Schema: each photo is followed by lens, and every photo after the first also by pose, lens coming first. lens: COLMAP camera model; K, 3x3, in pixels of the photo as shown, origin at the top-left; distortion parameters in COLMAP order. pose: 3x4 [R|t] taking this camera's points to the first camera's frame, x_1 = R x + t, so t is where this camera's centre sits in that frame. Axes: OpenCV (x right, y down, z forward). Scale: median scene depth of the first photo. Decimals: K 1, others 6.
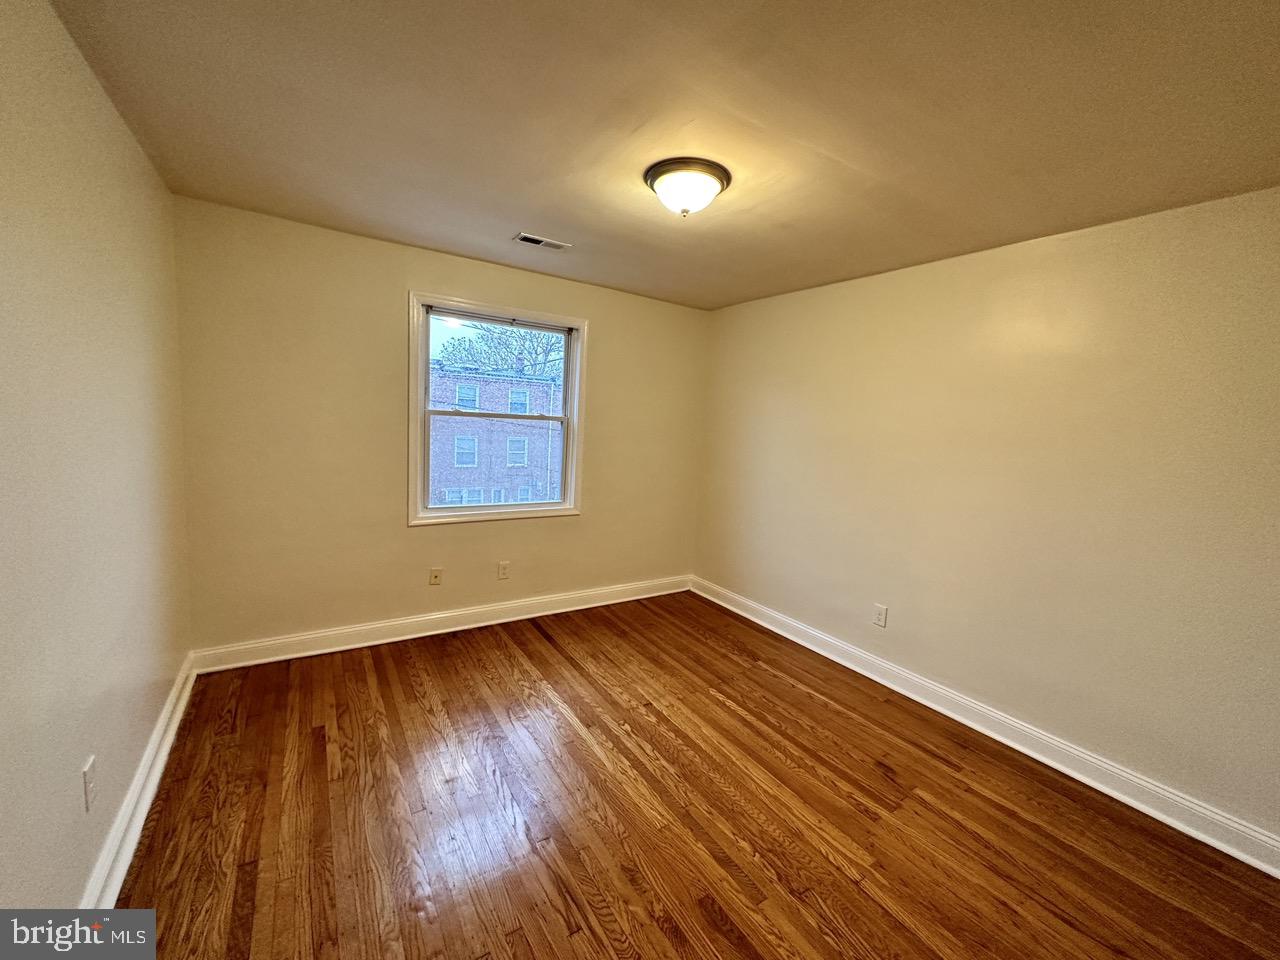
lens RADIAL K [[510.8, 0, 640.0], [0, 510.8, 480.0], [0, 0, 1]] dist [-0.002677, -0.000133]
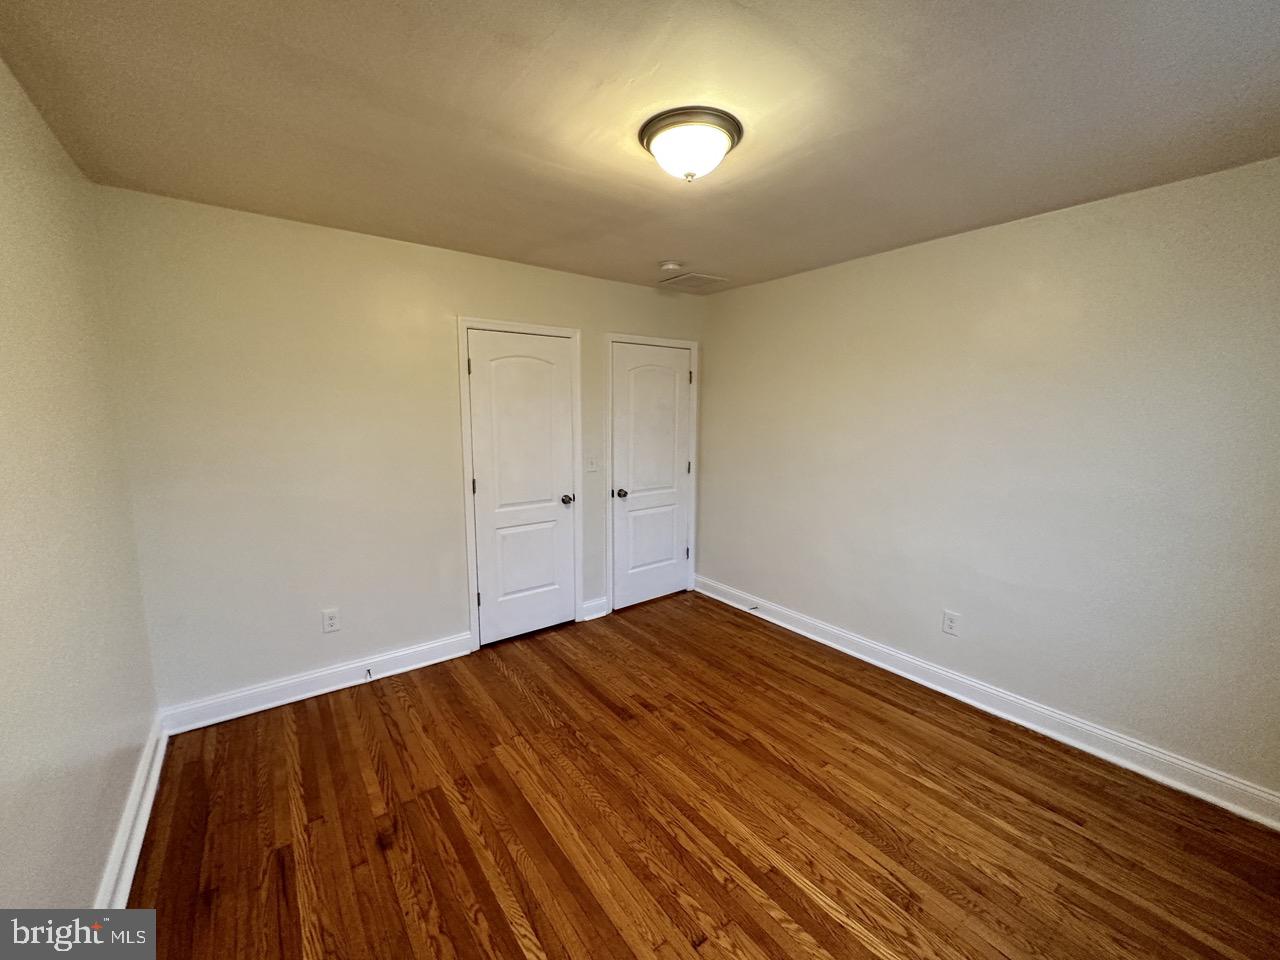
lens RADIAL K [[510.8, 0, 640.0], [0, 510.8, 480.0], [0, 0, 1]] dist [-0.002677, -0.000133]
pose [[-0.995921, -0.054851, -0.071646, 0.181325], [-0.071374, 0.964674, 0.253594, -0.221798], [0.055205, 0.257673, -0.964654, 1.734409]]
